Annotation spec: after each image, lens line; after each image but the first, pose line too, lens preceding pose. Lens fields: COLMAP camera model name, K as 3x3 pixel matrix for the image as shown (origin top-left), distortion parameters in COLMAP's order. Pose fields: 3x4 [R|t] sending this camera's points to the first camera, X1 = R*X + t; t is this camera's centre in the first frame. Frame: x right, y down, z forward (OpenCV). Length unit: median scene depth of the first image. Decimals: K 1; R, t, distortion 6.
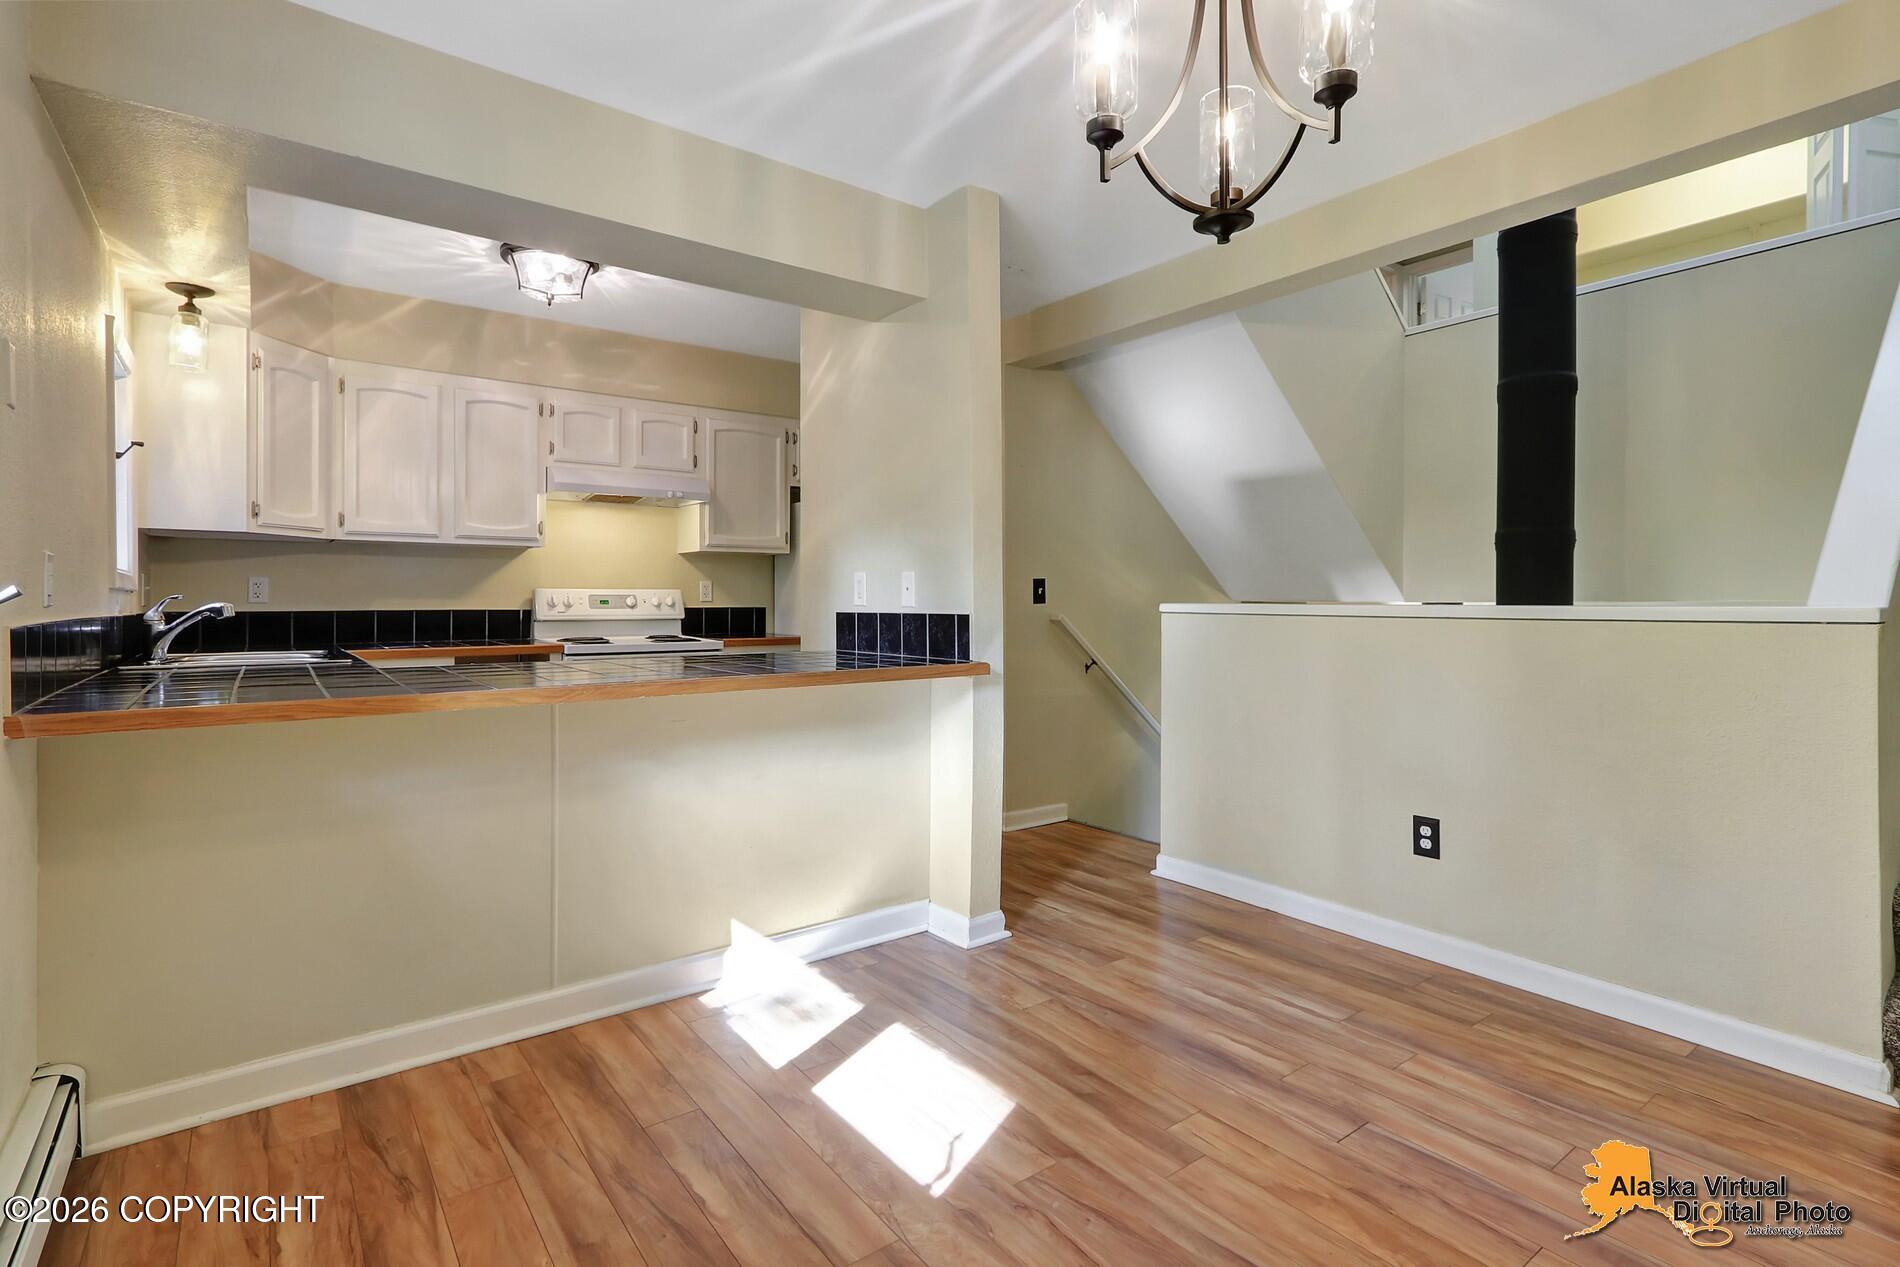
lens RADIAL K [[912.8, 0, 927.2], [0, 912.8, 606.5], [0, 0, 1]] dist [-0.001592, 0.002598]
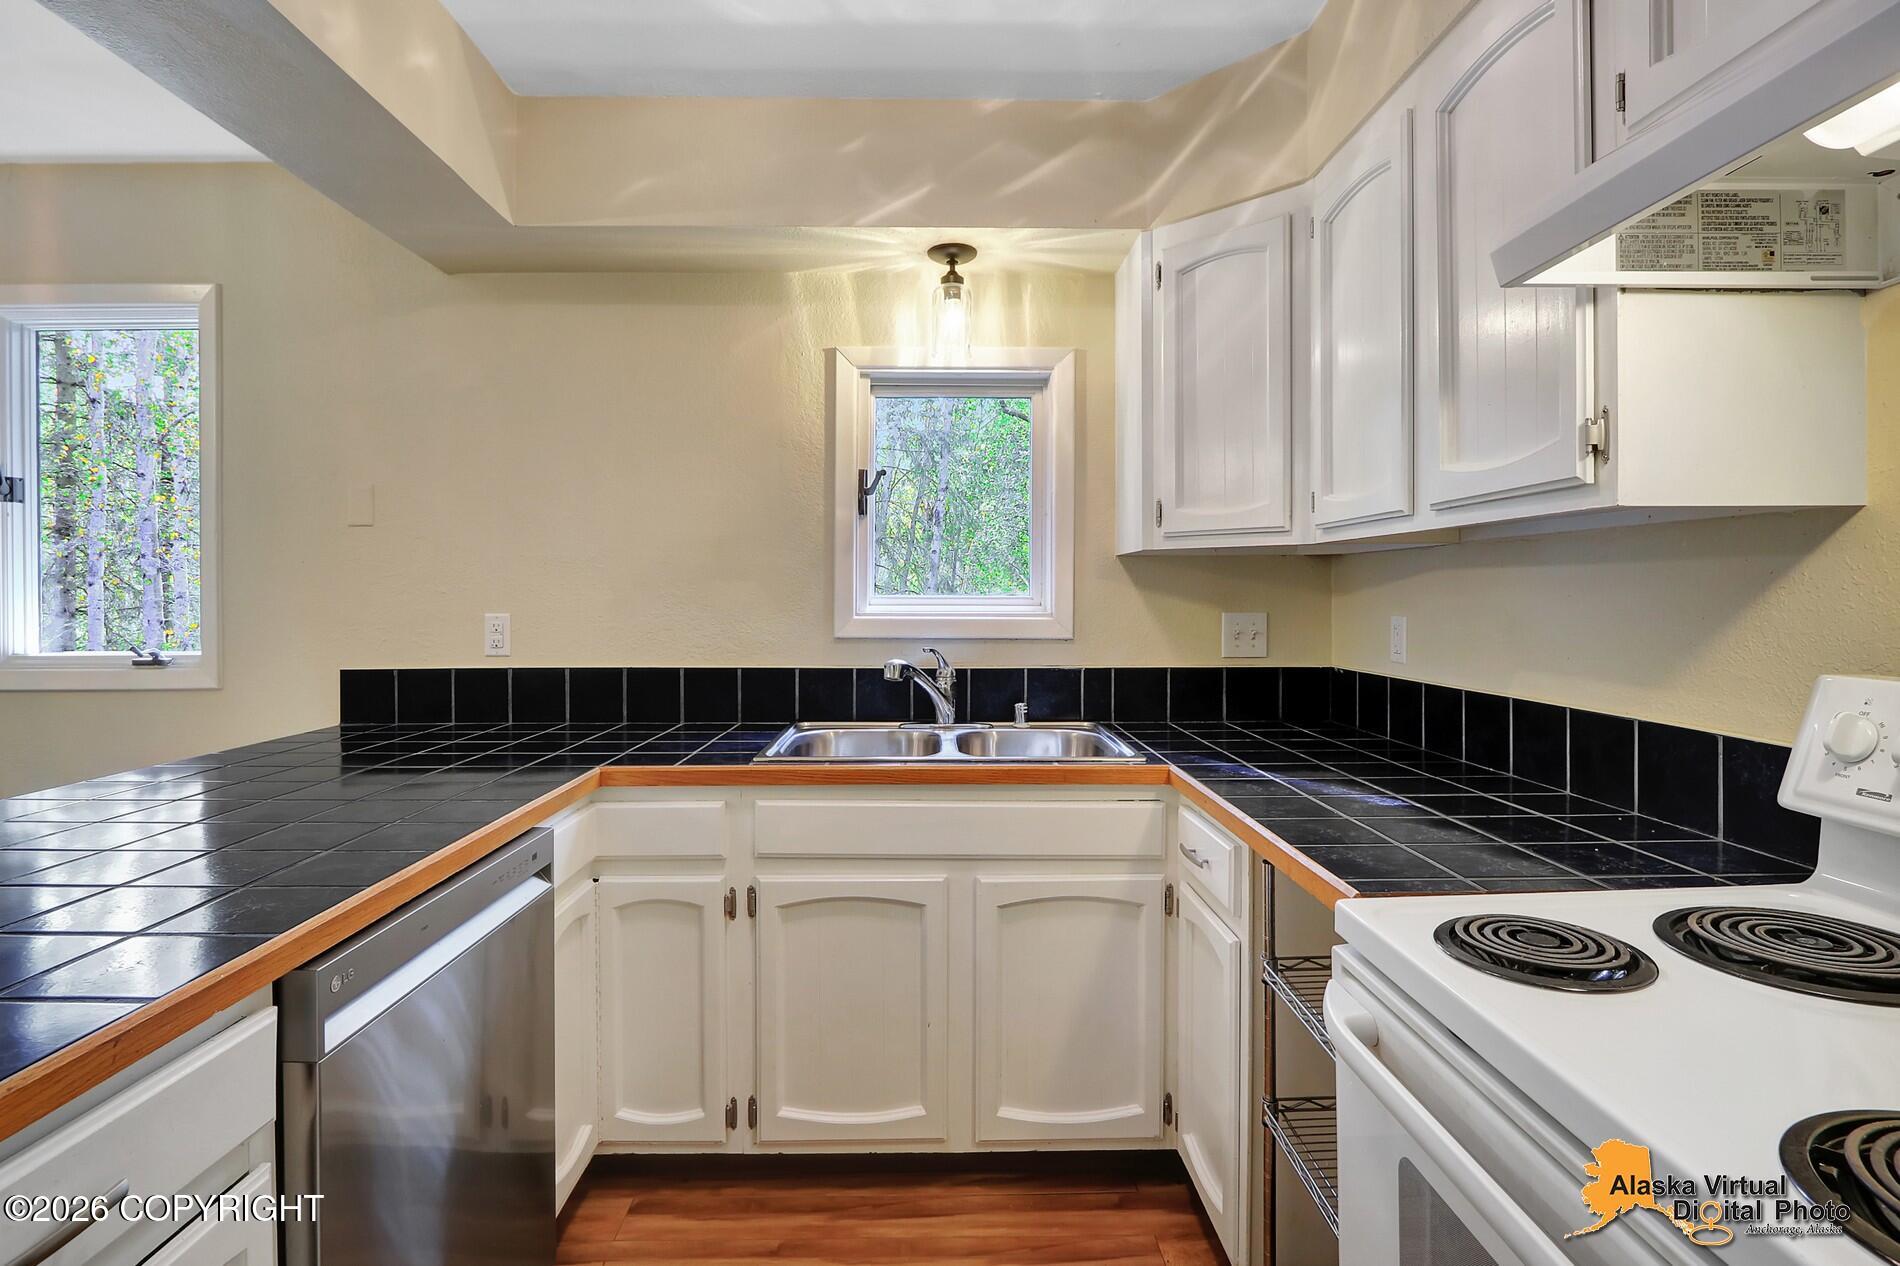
lens RADIAL K [[912.8, 0, 921.0], [0, 912.8, 587.6], [0, 0, 1]] dist [-0.001592, 0.002598]
pose [[-0.577889, 0.001312, -0.816115, -0.199505], [0.000144, 0.999999, 0.001506, -0.080938], [0.816116, 0.000753, -0.577888, 1.794225]]
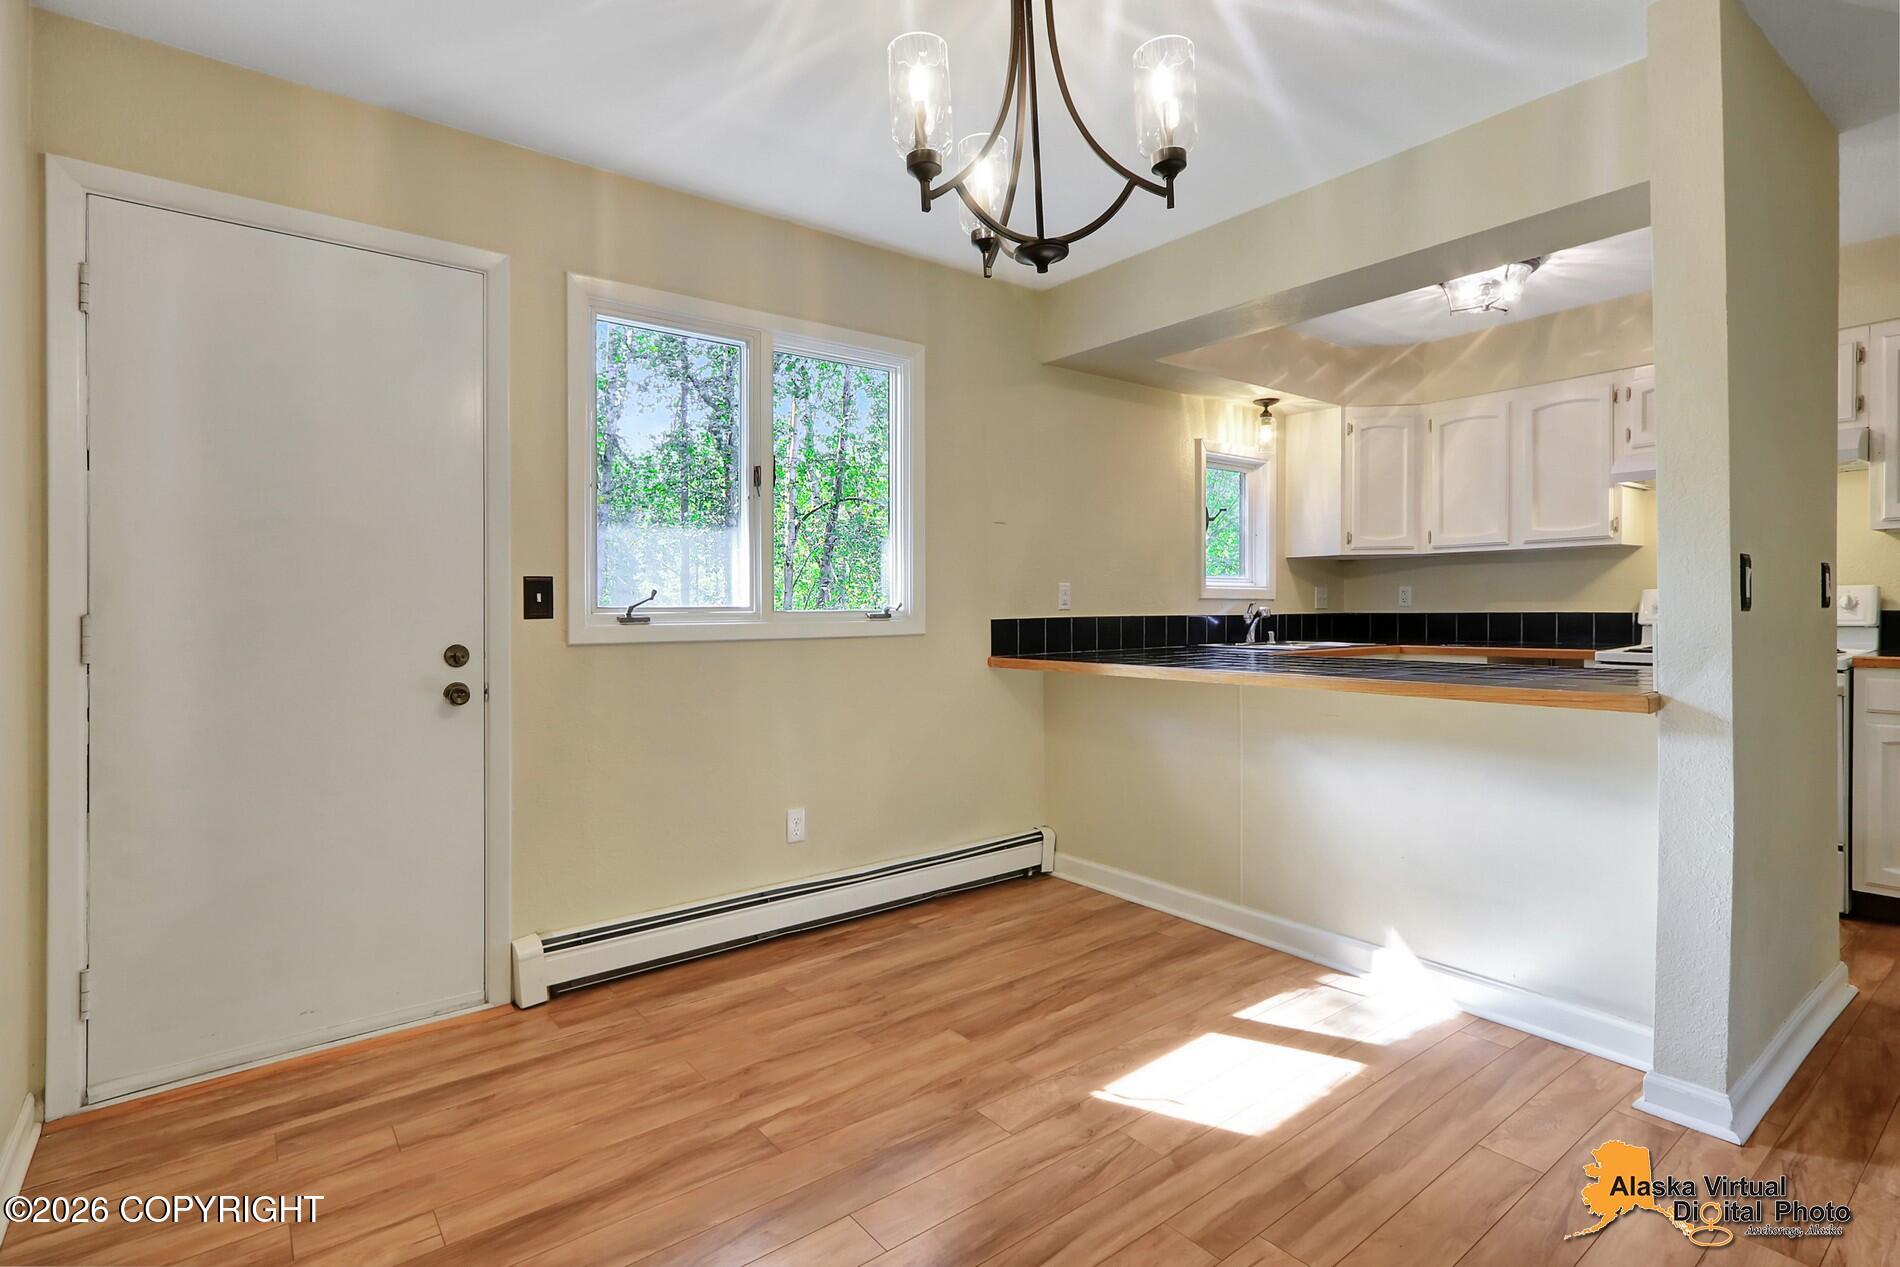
lens RADIAL K [[912.8, 0, 951.6], [0, 912.8, 599.5], [0, 0, 1]] dist [-0.001592, 0.002598]
pose [[0.018951, -0.006854, -0.999797, 0.883048], [0.002069, 0.999975, -0.006816, -0.009590], [0.999818, -0.001939, 0.018965, 0.560379]]
